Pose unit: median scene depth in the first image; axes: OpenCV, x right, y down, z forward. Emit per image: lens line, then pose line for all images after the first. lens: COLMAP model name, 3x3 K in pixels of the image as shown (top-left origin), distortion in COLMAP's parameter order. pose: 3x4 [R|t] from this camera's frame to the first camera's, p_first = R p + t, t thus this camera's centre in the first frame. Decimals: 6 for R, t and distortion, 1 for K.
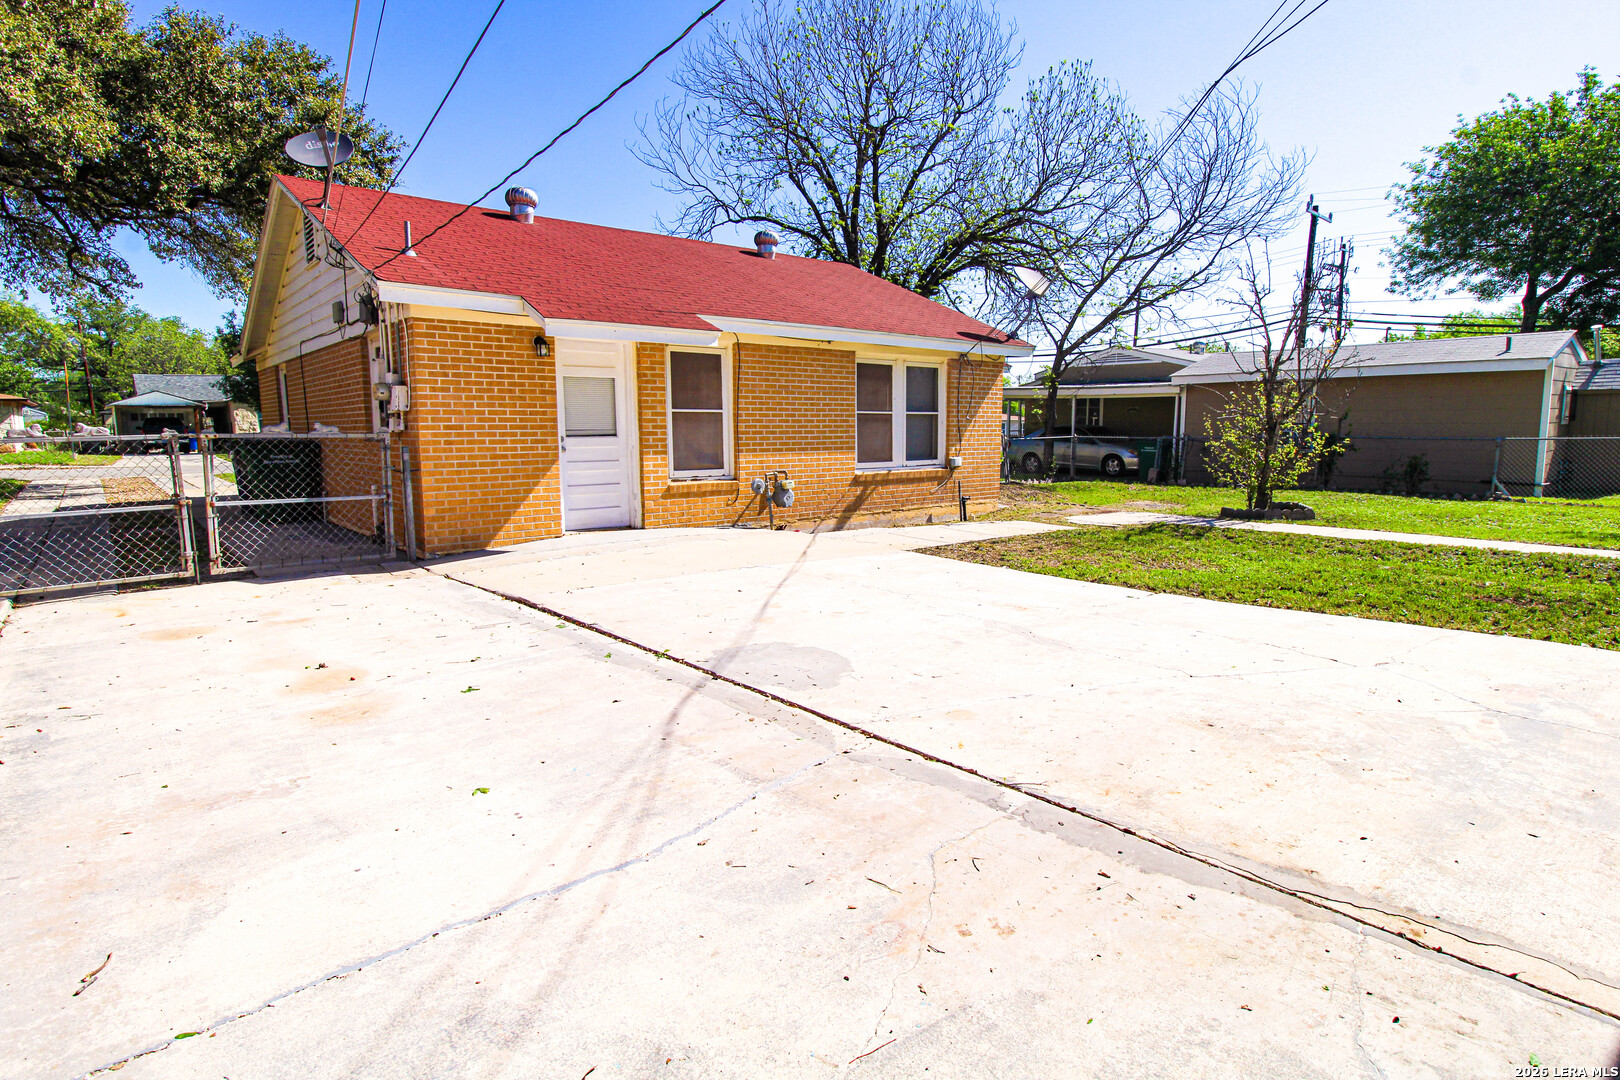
lens RADIAL K [[847.2, 0, 819.5], [0, 847.2, 530.5], [0, 0, 1]] dist [0.003775, -0.013442]
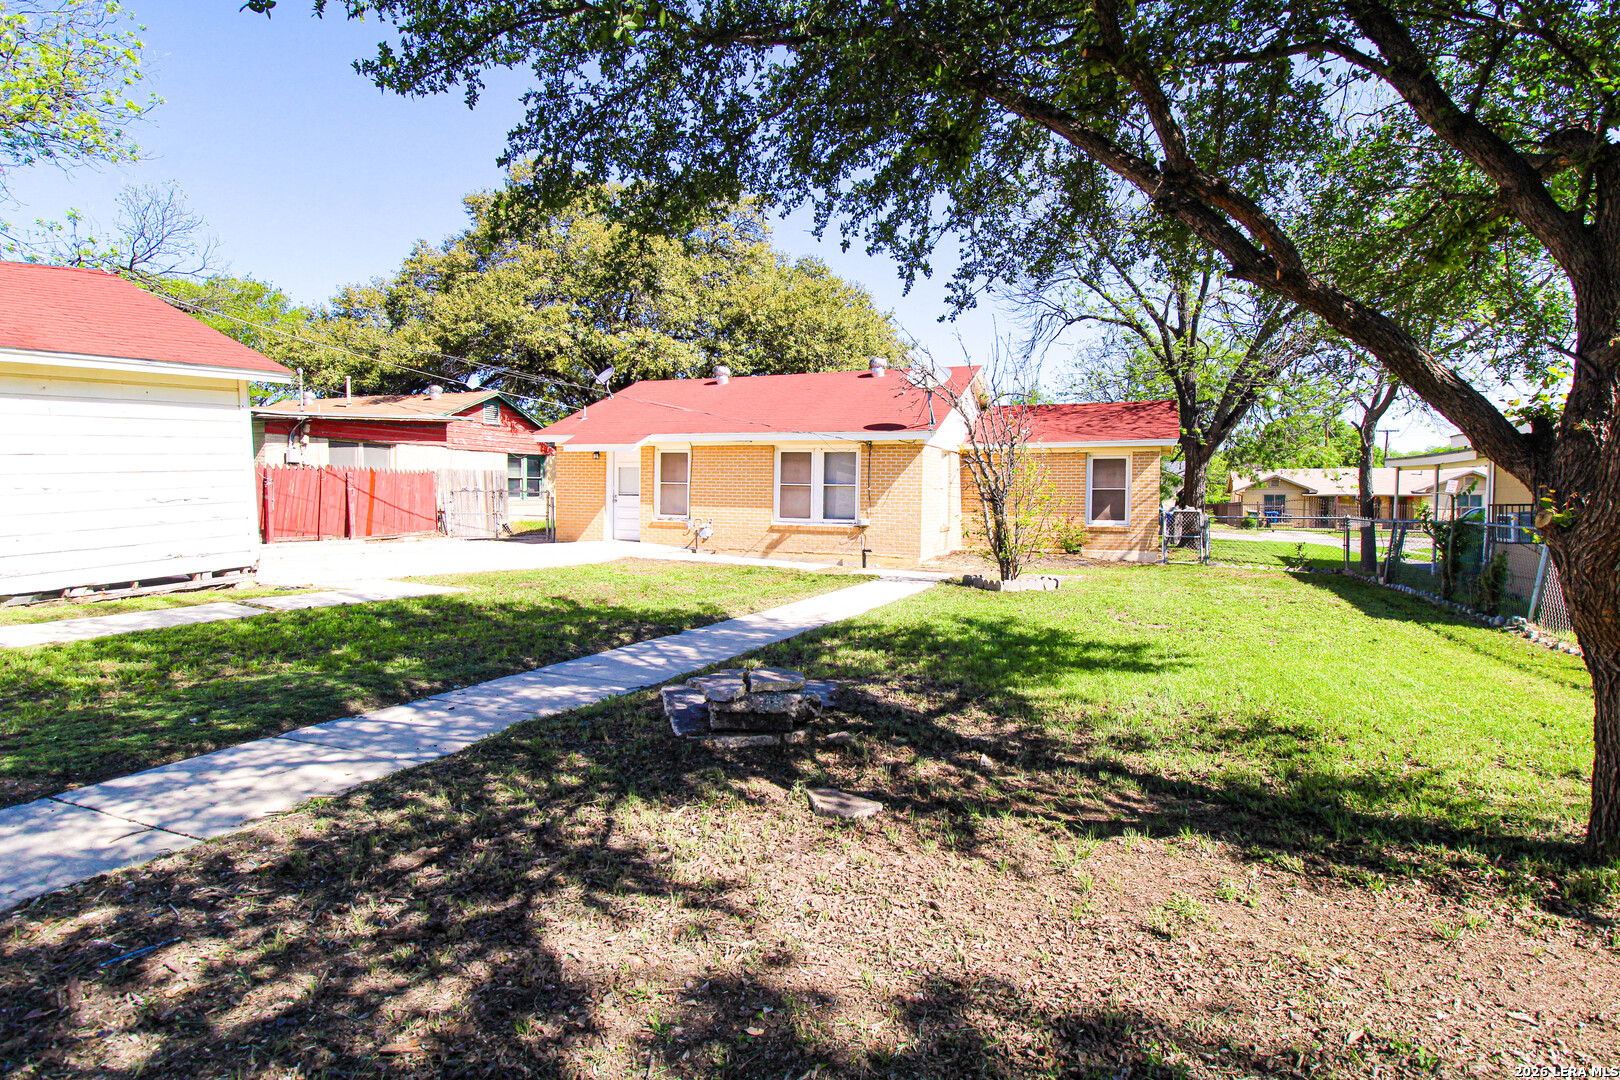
lens RADIAL K [[847.2, 0, 830.2], [0, 847.2, 524.7], [0, 0, 1]] dist [0.003775, -0.013442]
pose [[0.458475, 0.040513, -0.887783, 1.421416], [-0.128594, 0.991471, -0.021165, -0.046856], [0.879354, 0.123868, 0.459775, 0.385415]]
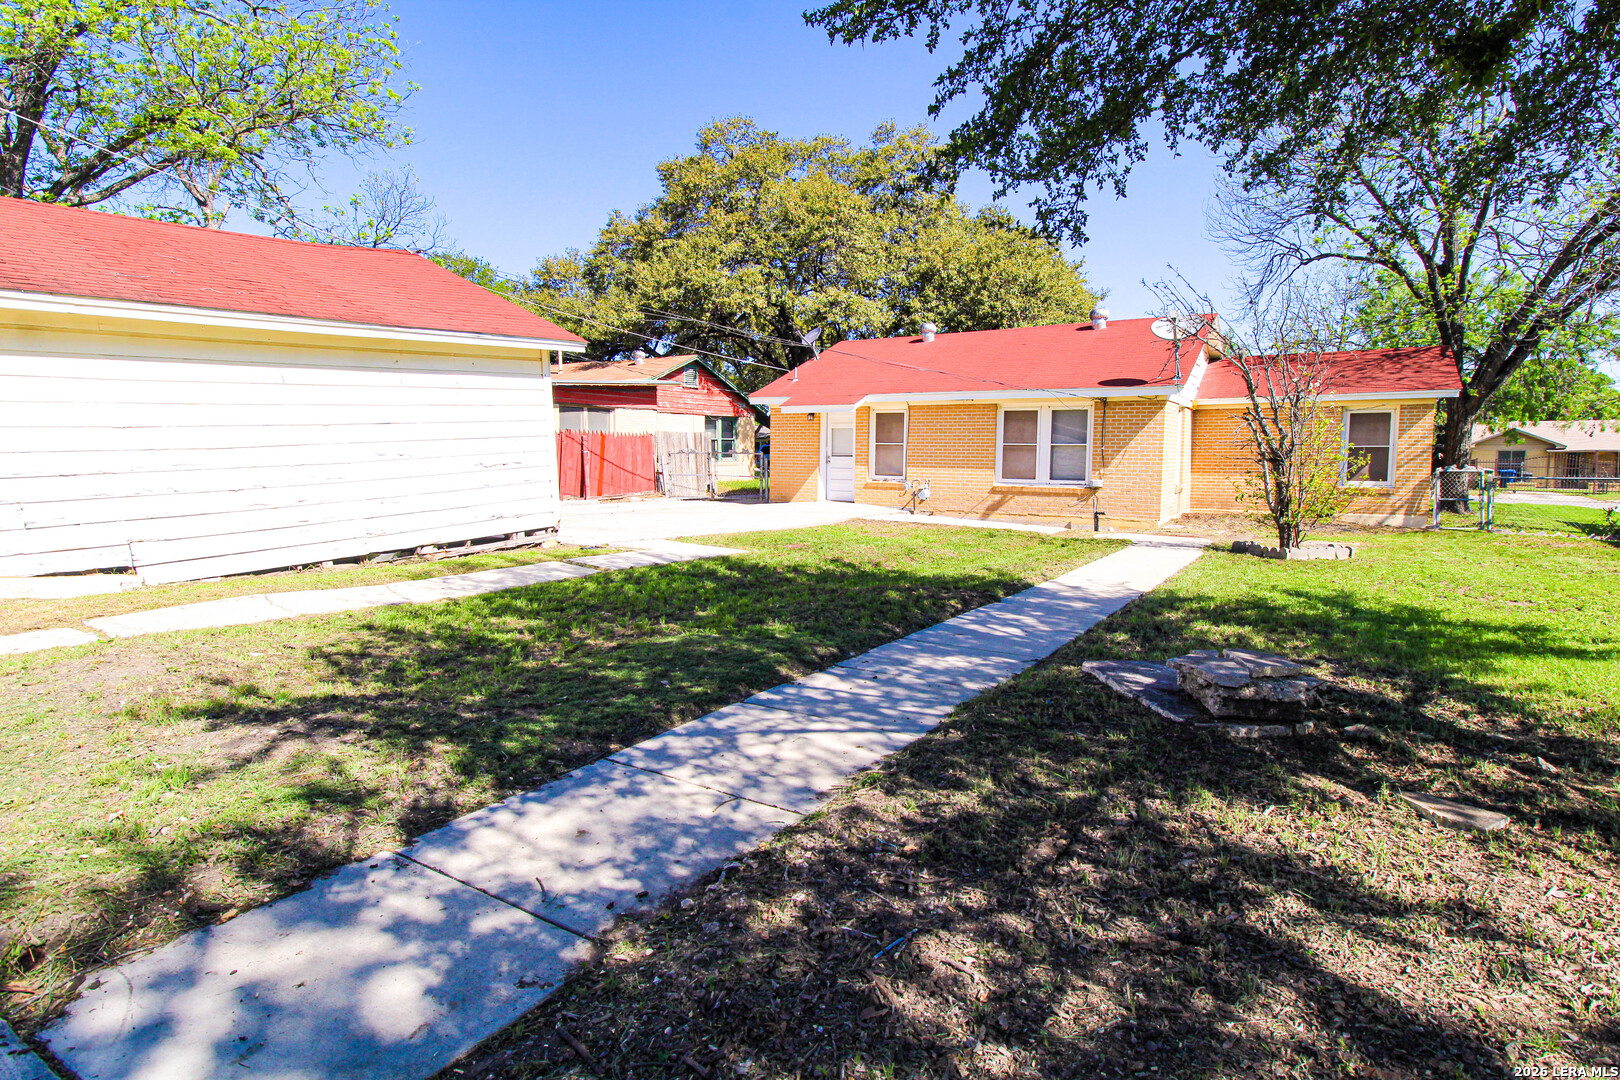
lens RADIAL K [[847.2, 0, 822.9], [0, 847.2, 526.3], [0, 0, 1]] dist [0.003775, -0.013442]
pose [[0.296537, 0.088747, -0.950889, 1.350170], [-0.130643, 0.990082, 0.051664, -0.033409], [0.946044, 0.108907, 0.305190, 0.267511]]
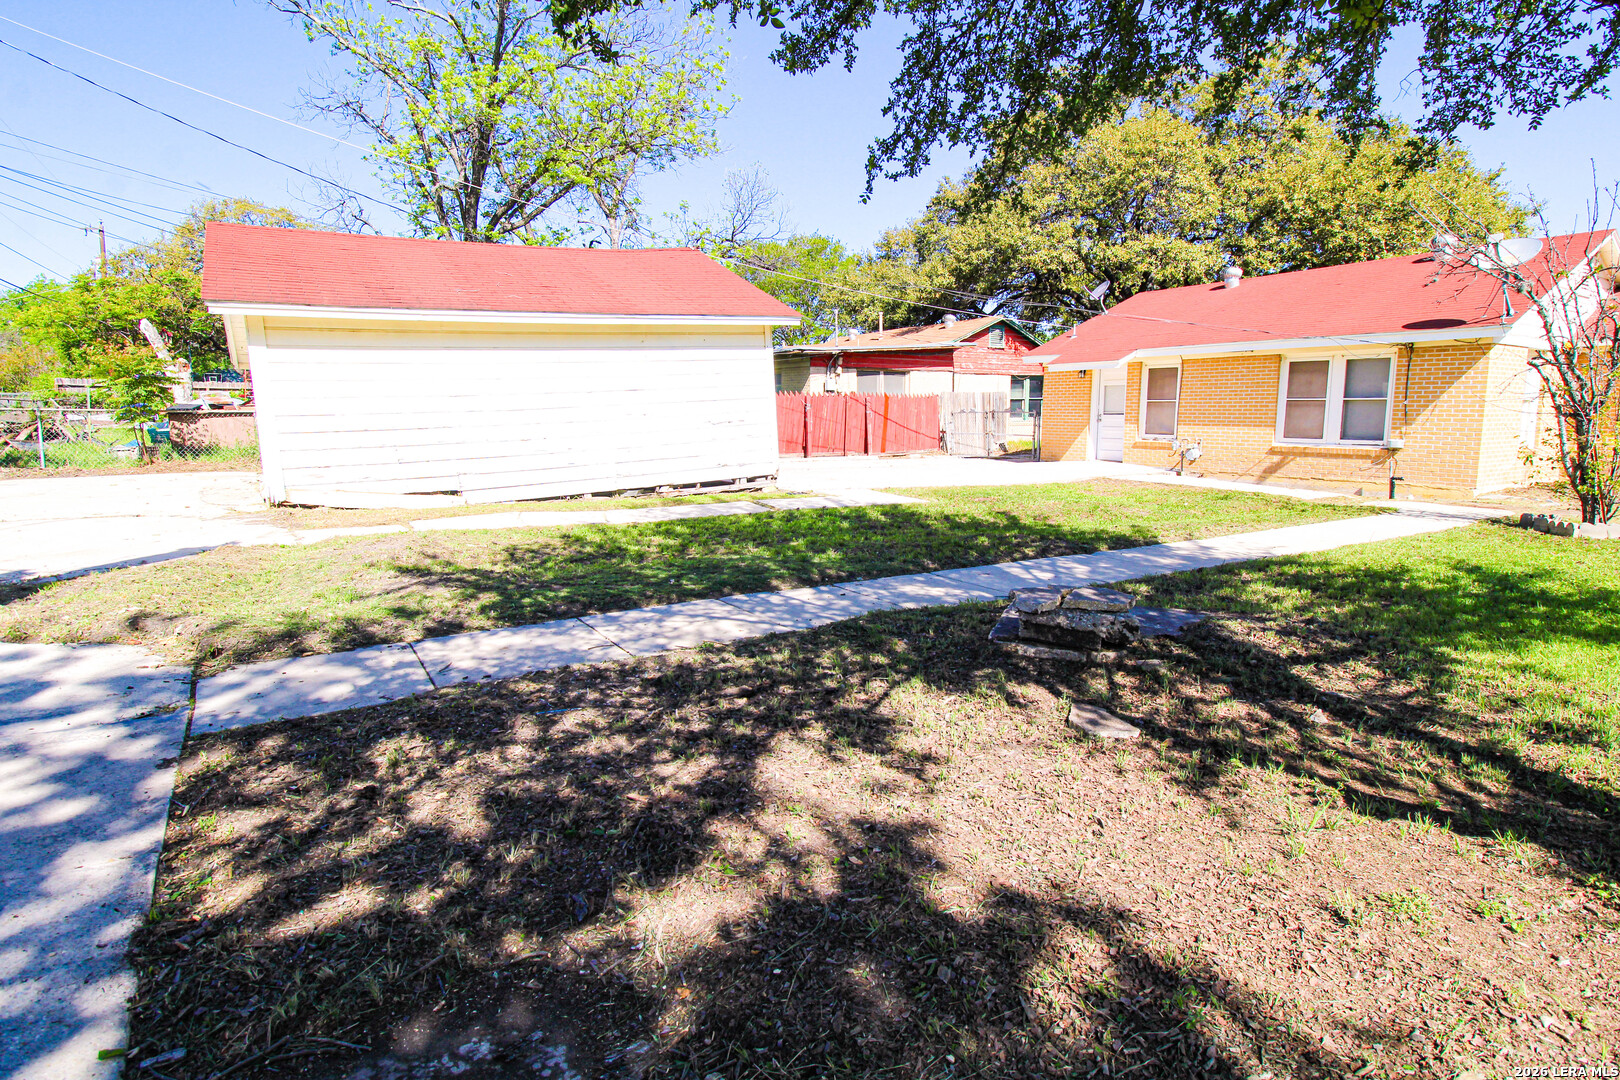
lens RADIAL K [[847.2, 0, 812.1], [0, 847.2, 526.8], [0, 0, 1]] dist [0.003775, -0.013442]
pose [[-0.147047, 0.136491, -0.979667, 1.459483], [-0.125263, 0.979890, 0.155323, -0.057002], [0.981166, 0.145556, -0.126993, 0.466083]]
